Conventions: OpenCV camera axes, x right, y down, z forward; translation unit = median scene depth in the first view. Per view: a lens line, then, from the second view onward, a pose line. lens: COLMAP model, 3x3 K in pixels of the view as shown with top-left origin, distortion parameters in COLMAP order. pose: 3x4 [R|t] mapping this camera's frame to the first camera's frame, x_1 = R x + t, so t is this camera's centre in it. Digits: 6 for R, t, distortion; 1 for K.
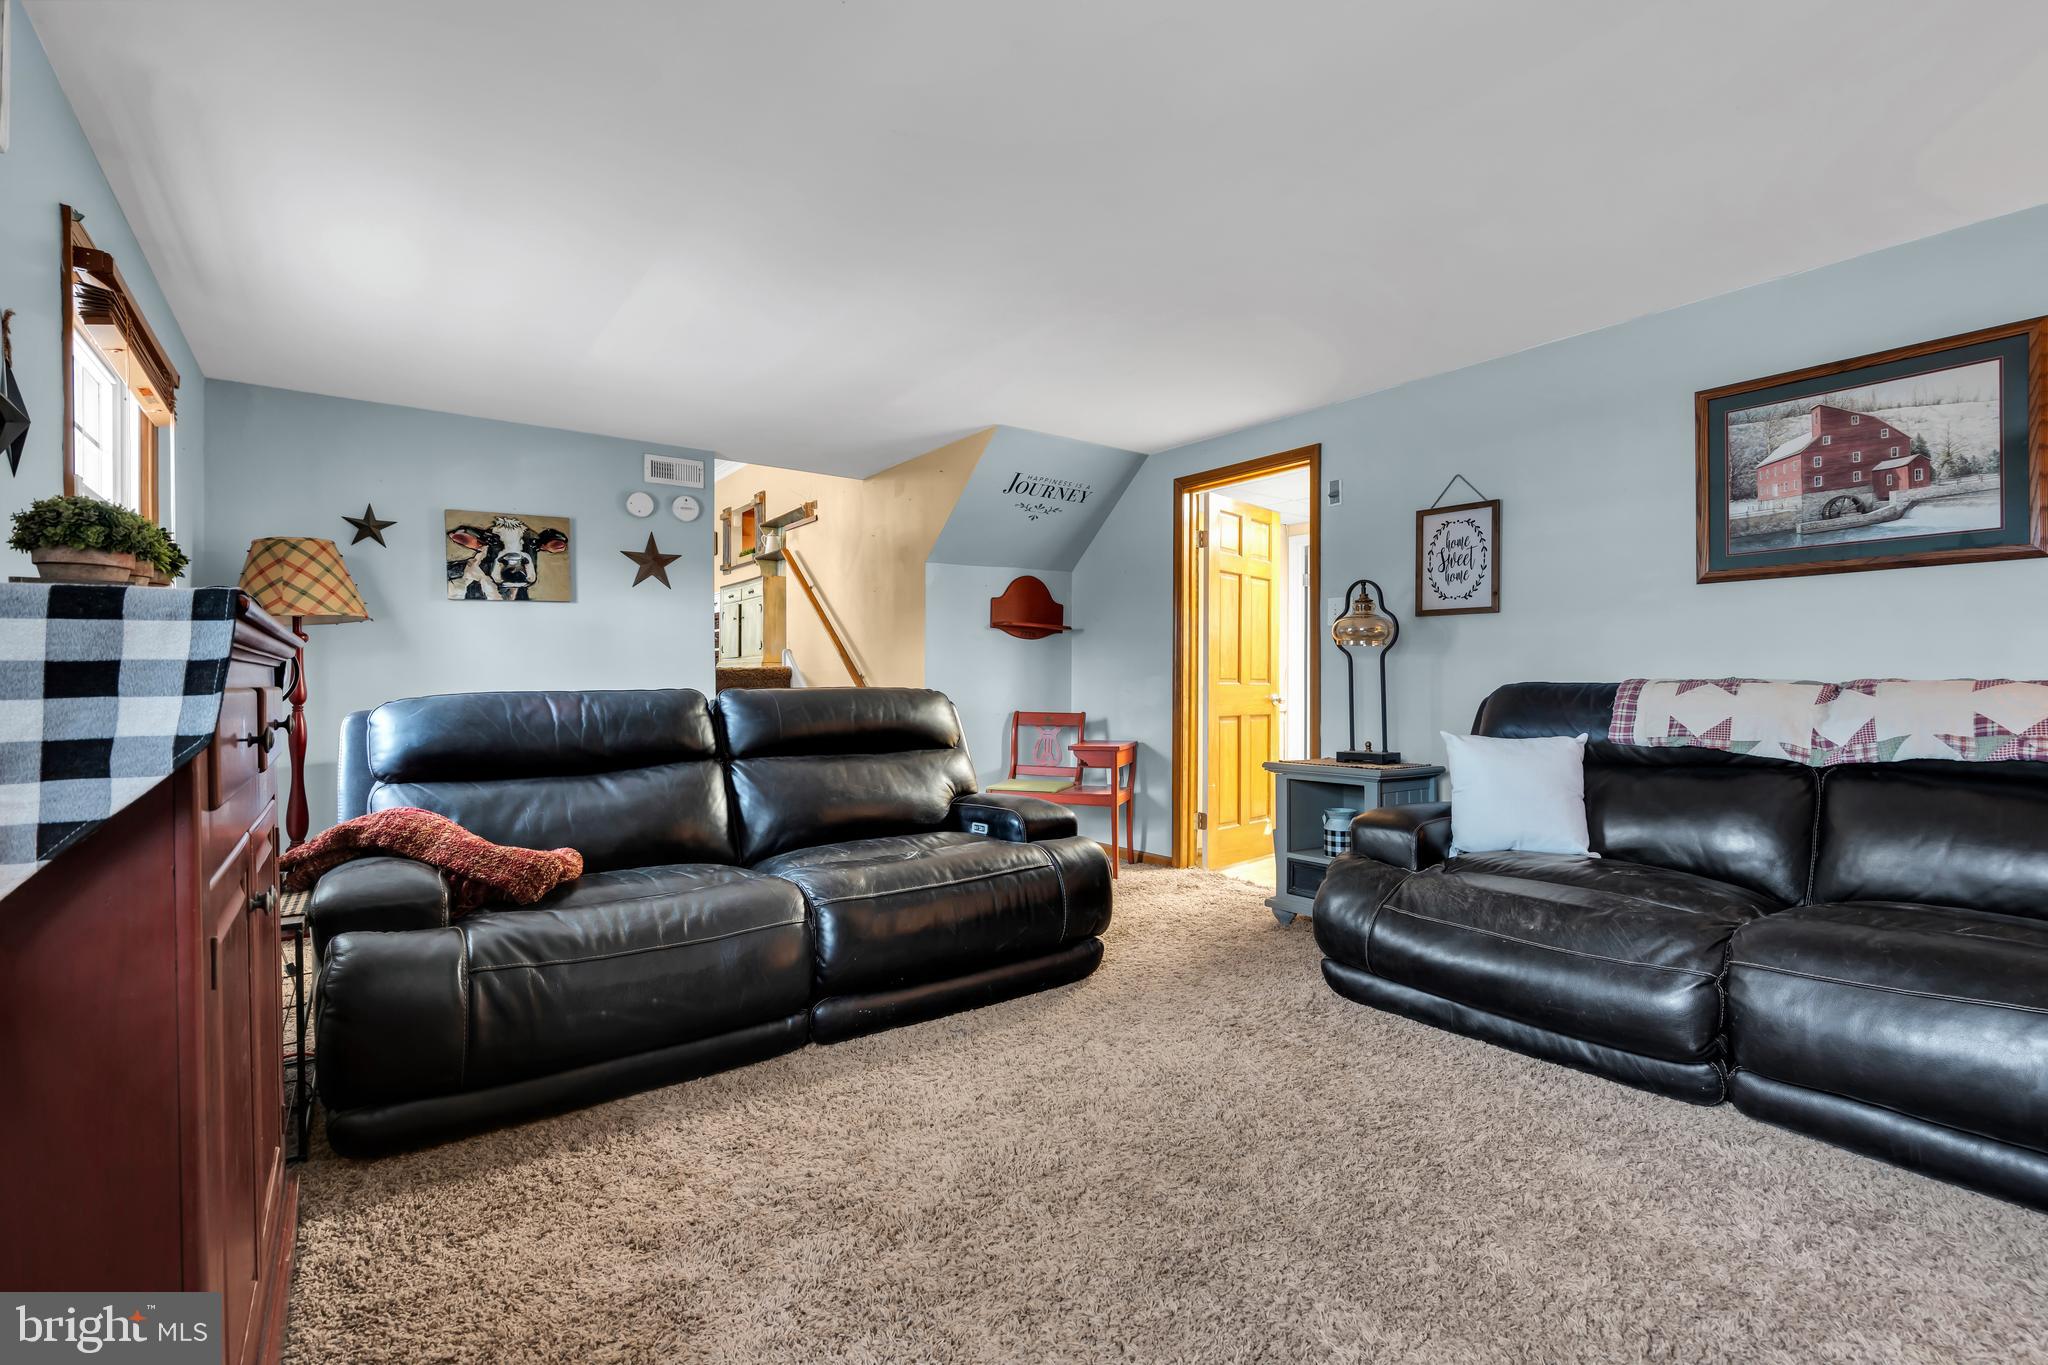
lens RADIAL K [[911.5, 0, 1022.3], [0, 911.5, 690.2], [0, 0, 1]] dist [-0.003959, 0.000440]
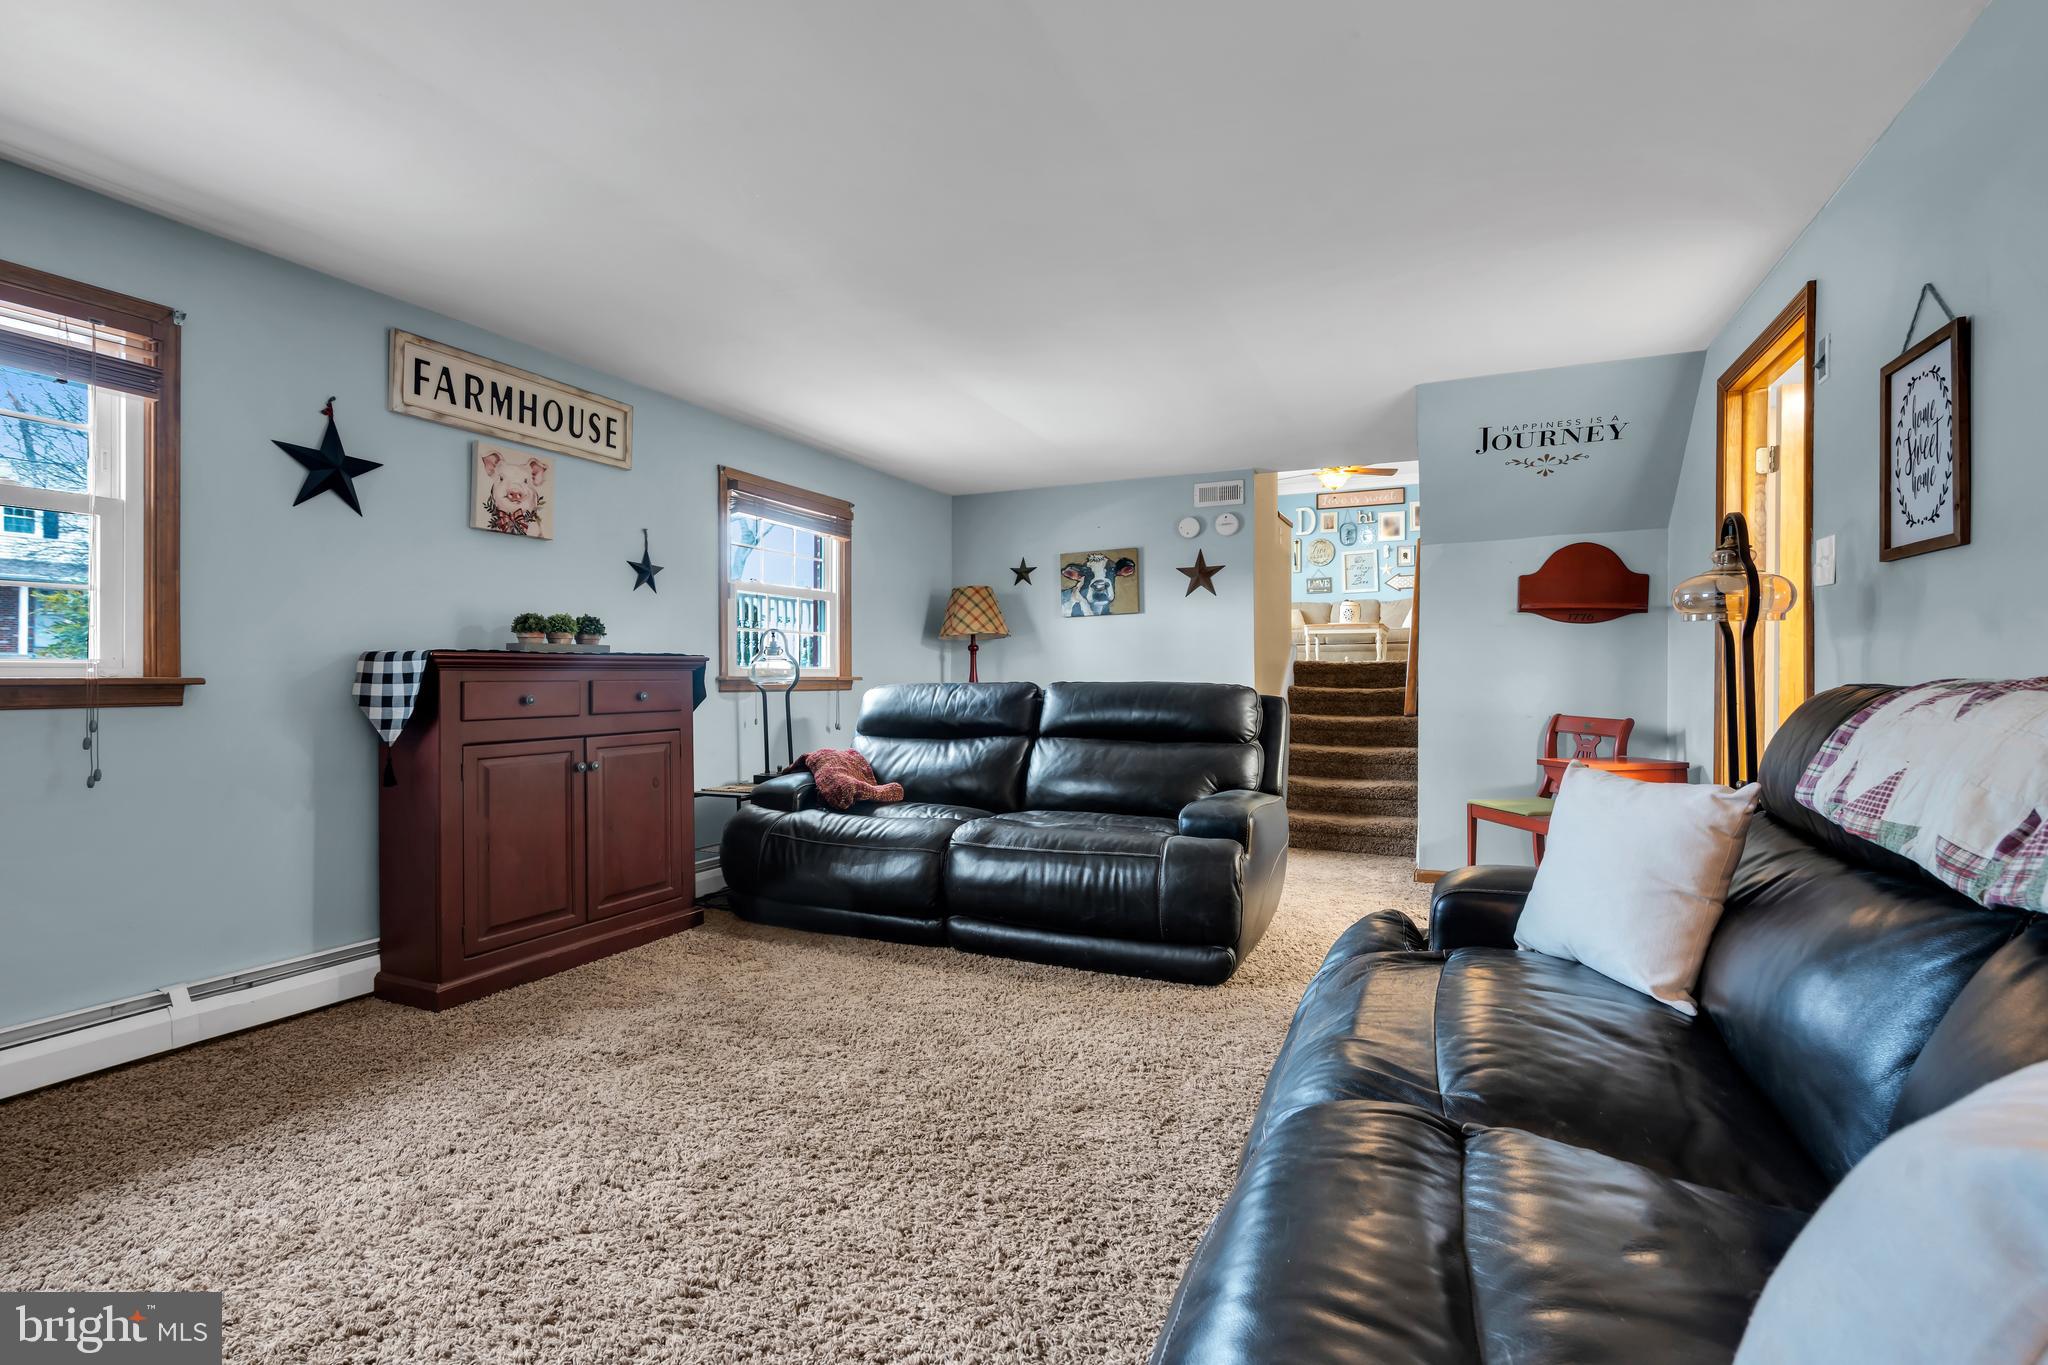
lens RADIAL K [[911.5, 0, 1013.1], [0, 911.5, 676.3], [0, 0, 1]] dist [-0.003959, 0.000440]
pose [[0.483206, 0.004182, -0.875497, 0.559417], [-0.009980, 0.999950, -0.000731, -0.006006], [0.875450, 0.009090, 0.483224, 0.240429]]
